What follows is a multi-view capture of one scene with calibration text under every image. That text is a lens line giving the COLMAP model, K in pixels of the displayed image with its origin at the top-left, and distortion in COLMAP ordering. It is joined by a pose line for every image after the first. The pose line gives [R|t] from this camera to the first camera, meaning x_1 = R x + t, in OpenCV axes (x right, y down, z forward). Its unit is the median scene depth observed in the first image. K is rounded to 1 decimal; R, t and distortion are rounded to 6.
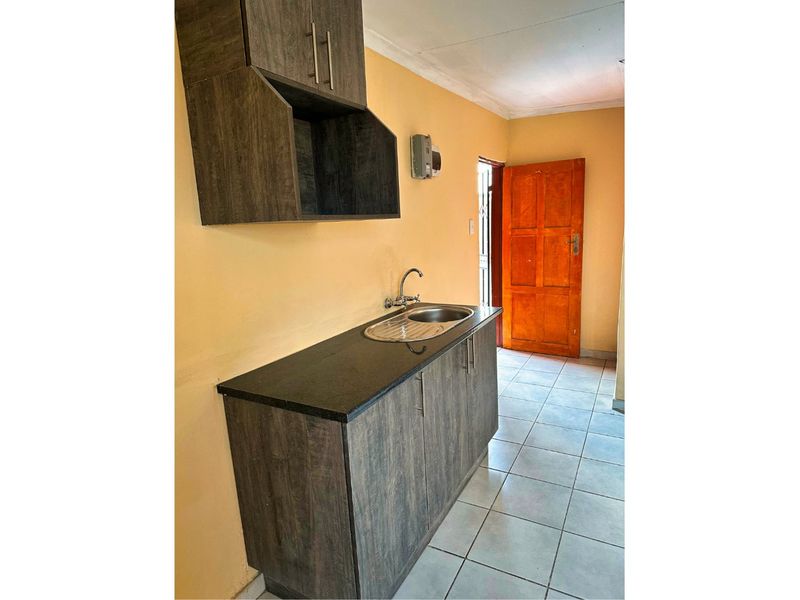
lens RADIAL K [[424.8, 0, 400.0], [0, 424.8, 300.0], [0, 0, 1]] dist [0.003030, 0.000279]
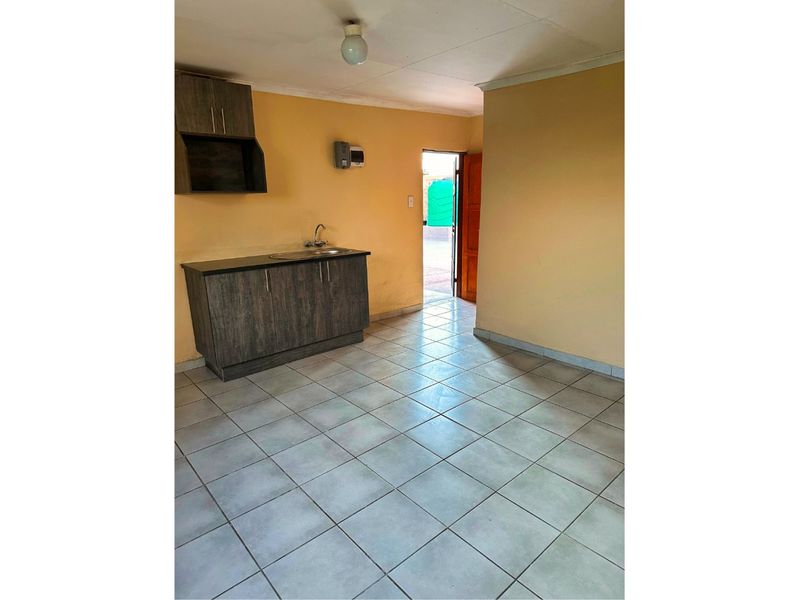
lens RADIAL K [[424.8, 0, 400.0], [0, 424.8, 300.0], [0, 0, 1]] dist [0.003030, 0.000279]
pose [[0.946183, 0.098993, -0.308122, 1.027092], [-0.081555, 0.994277, 0.069000, 0.097891], [0.313189, -0.040158, 0.948841, -0.596044]]
